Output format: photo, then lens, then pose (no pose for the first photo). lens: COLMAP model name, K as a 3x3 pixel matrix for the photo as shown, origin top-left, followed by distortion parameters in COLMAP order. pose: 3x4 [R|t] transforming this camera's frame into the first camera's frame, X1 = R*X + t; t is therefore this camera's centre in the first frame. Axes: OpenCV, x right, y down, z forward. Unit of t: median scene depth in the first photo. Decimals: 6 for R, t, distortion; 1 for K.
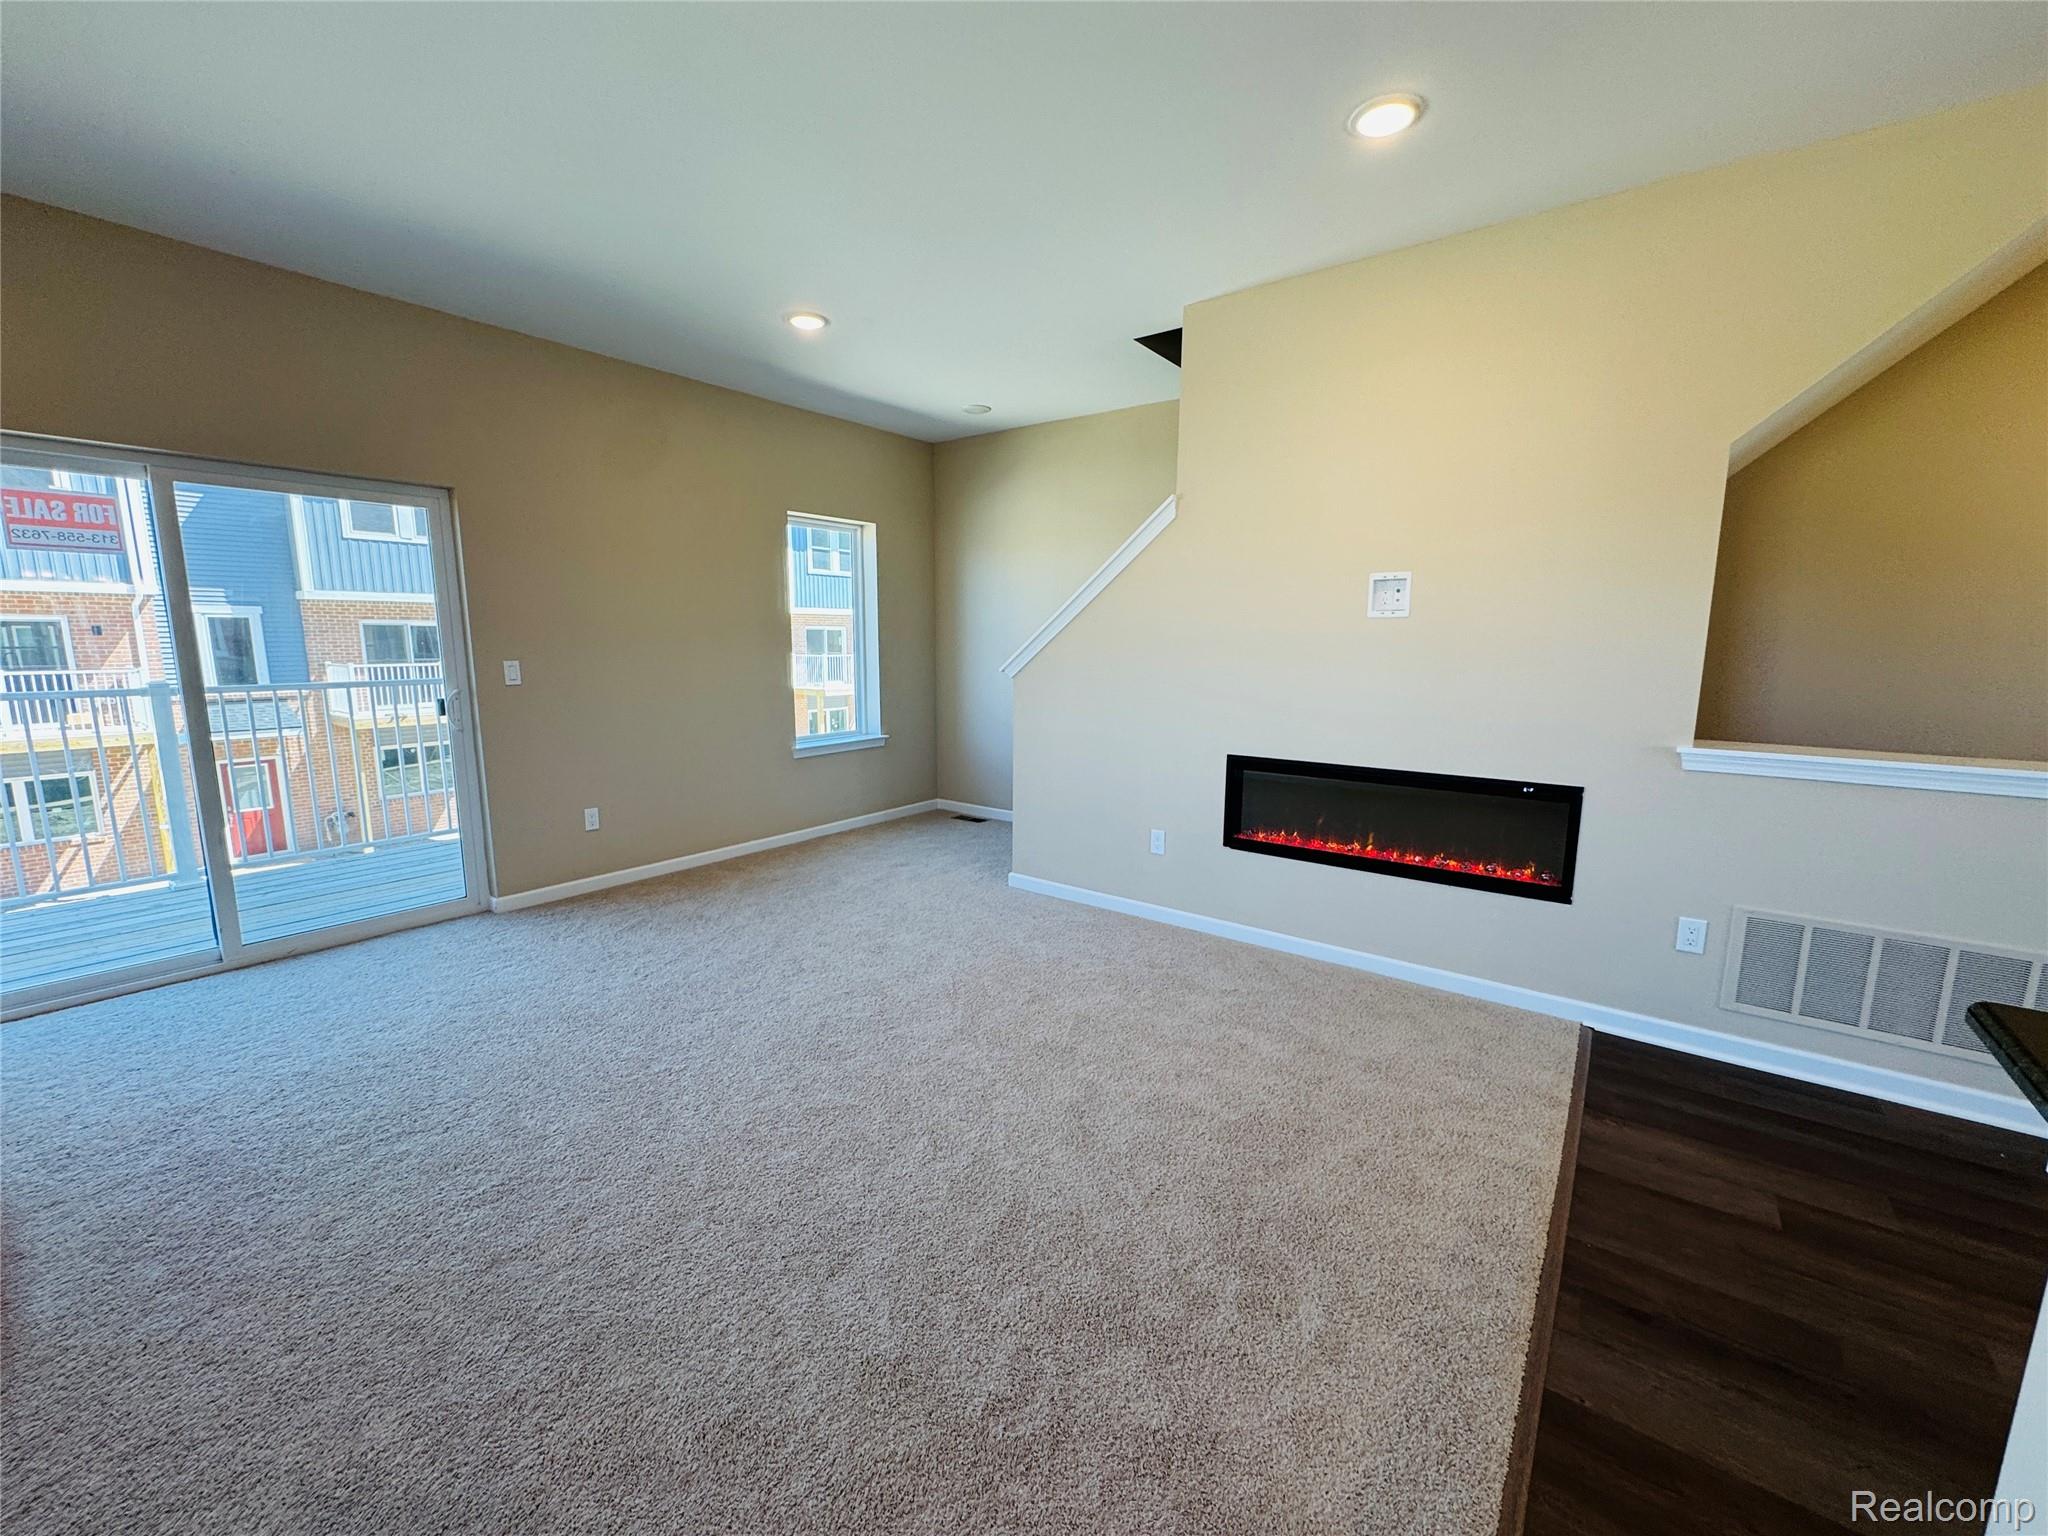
lens RADIAL K [[822.6, 0, 1024.0], [0, 822.6, 768.0], [0, 0, 1]] dist [-0.000848, 0.000356]
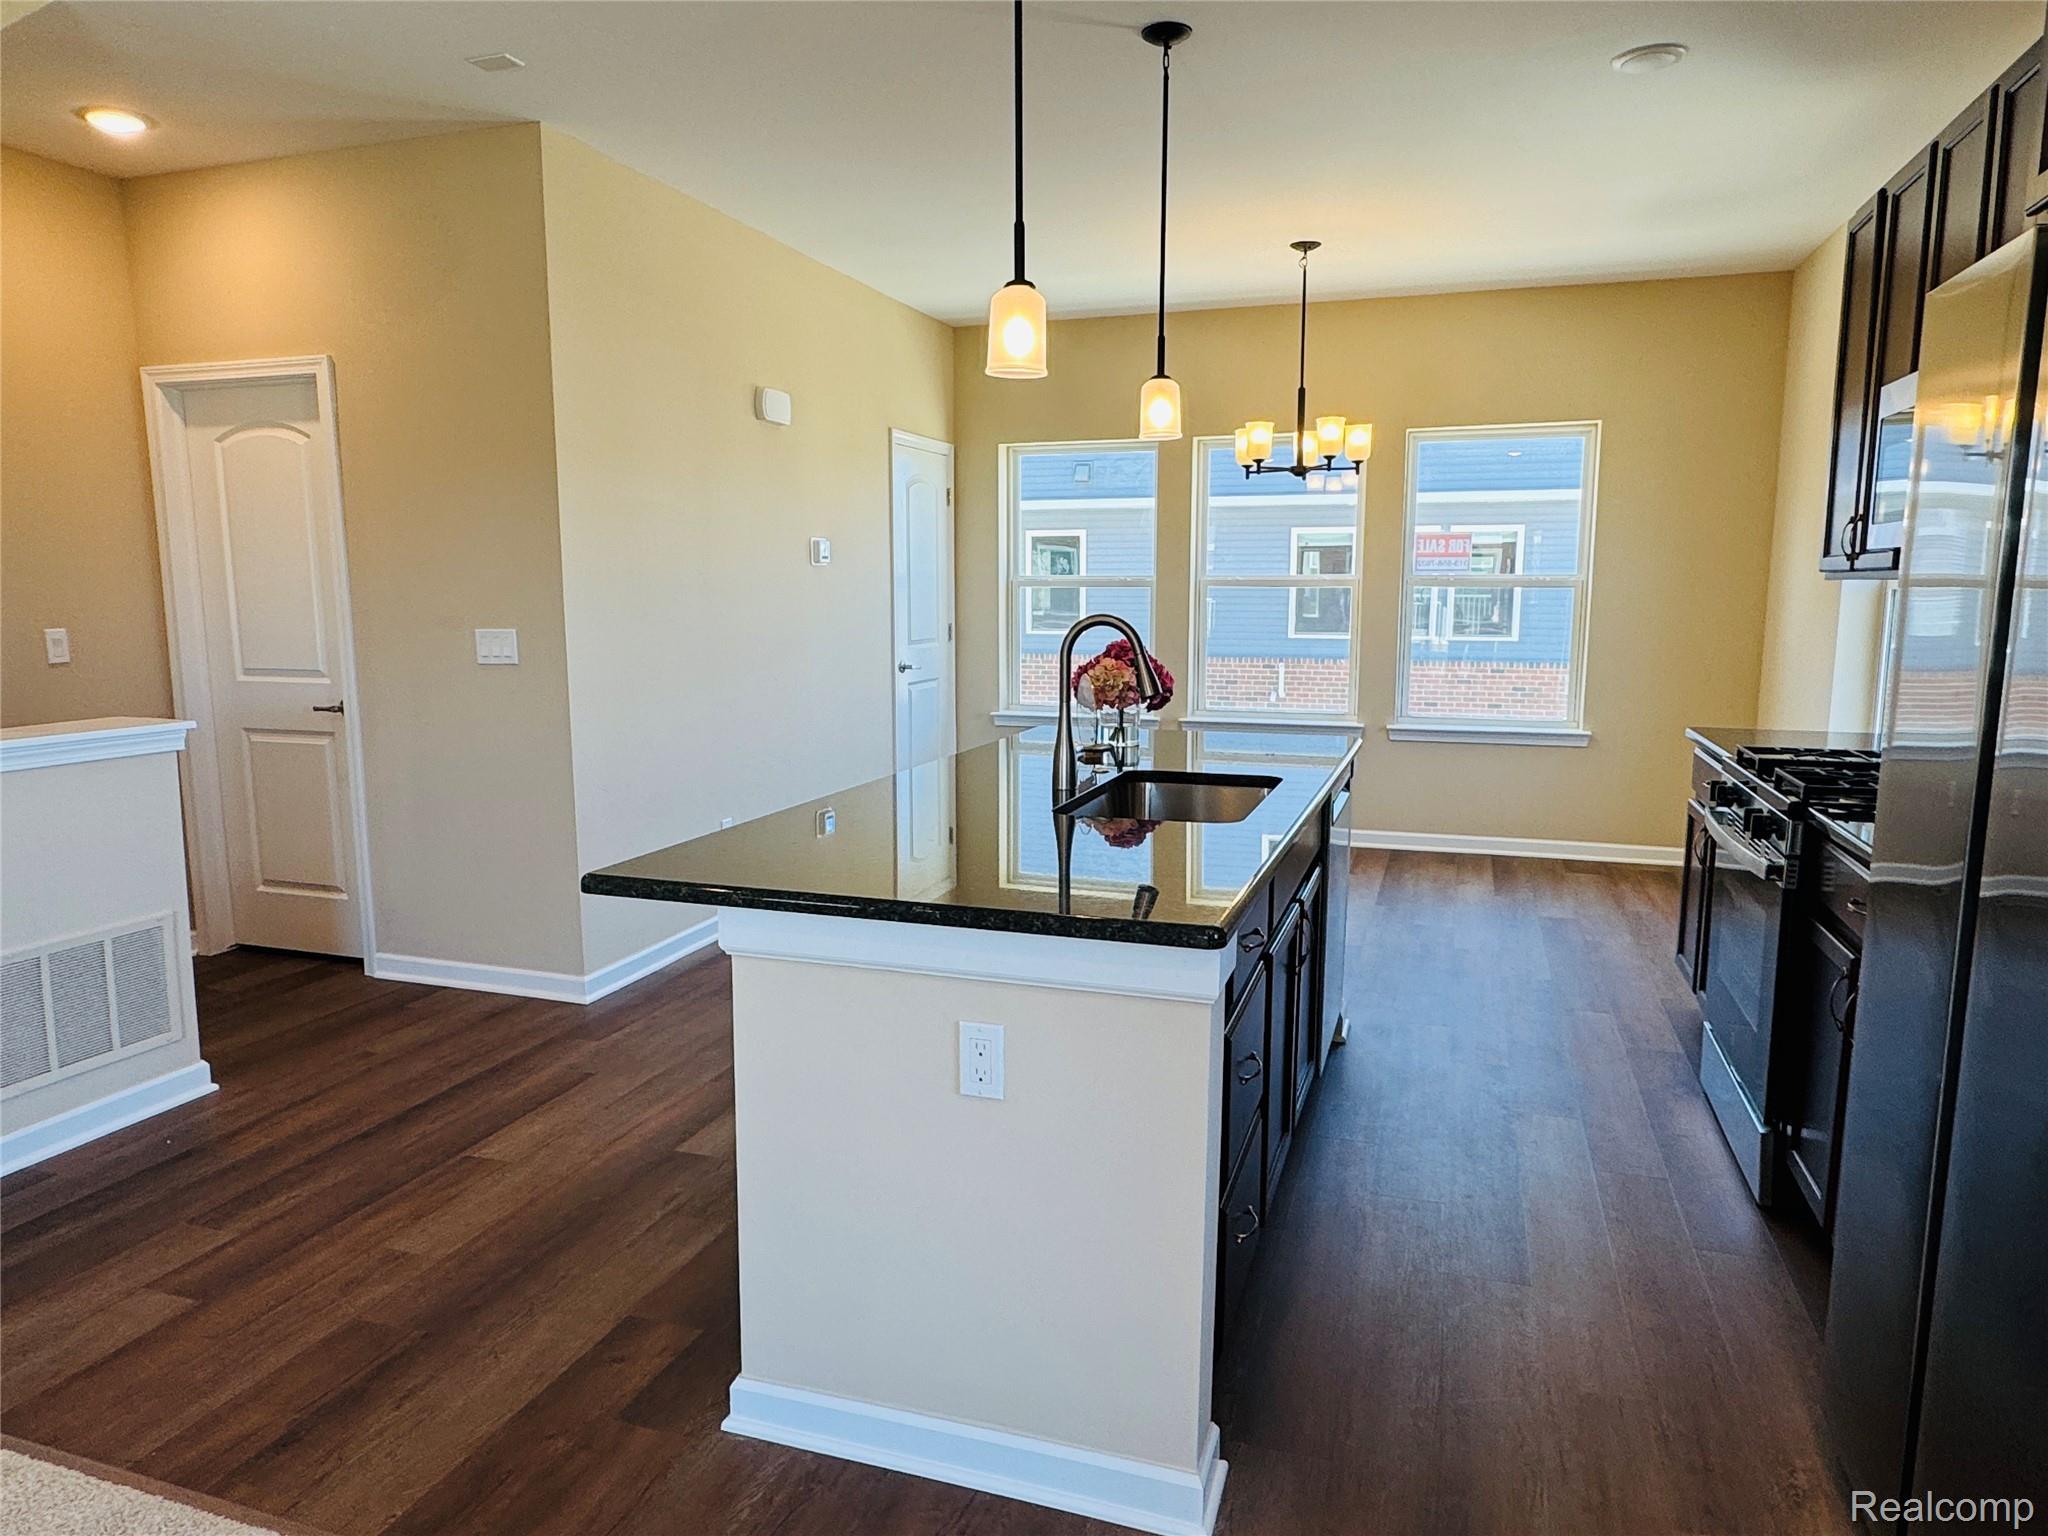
lens RADIAL K [[1308.3, 0, 1024.0], [0, 1308.3, 768.0], [0, 0, 1]] dist [-0.012939, -0.001483]
pose [[-0.318995, -0.133845, 0.938258, -0.373958], [0.159390, 0.968301, 0.192322, -0.053740], [-0.934257, 0.210899, -0.287550, 0.385850]]
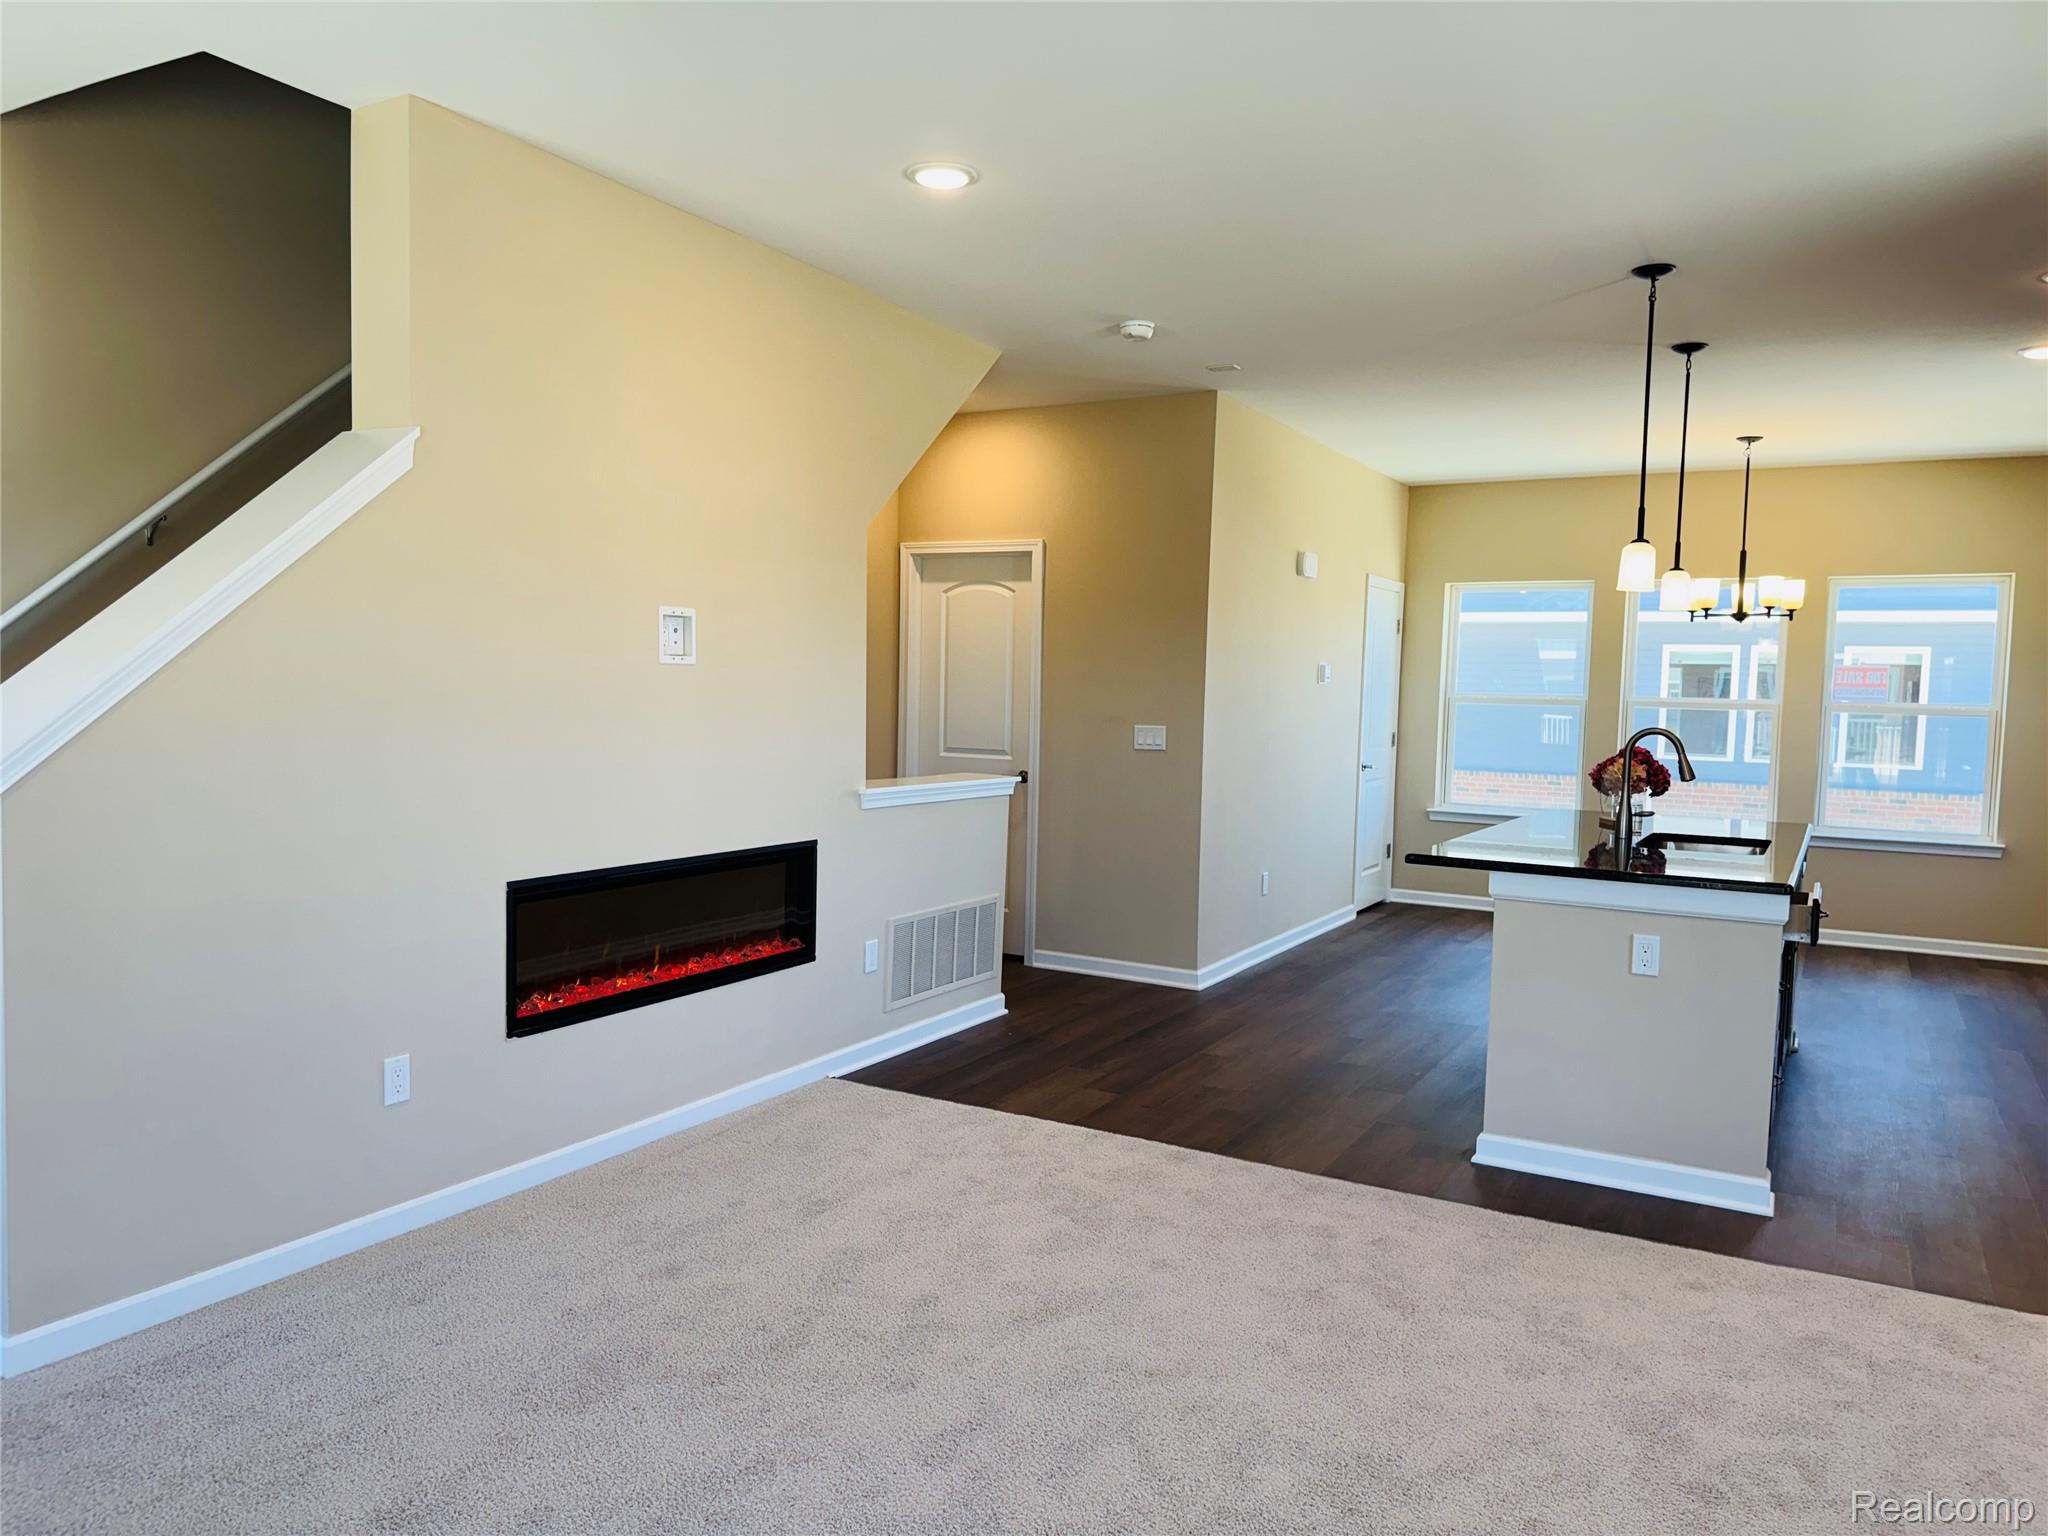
lens RADIAL K [[1420.1, 0, 989.1], [0, 1420.1, 773.6], [0, 0, 1]] dist [0.058978, -0.090563]
pose [[-0.109694, -0.066136, 0.991763, -1.187132], [0.144424, 0.986134, 0.081735, -0.187422], [-0.983417, 0.152200, -0.098621, 1.086493]]
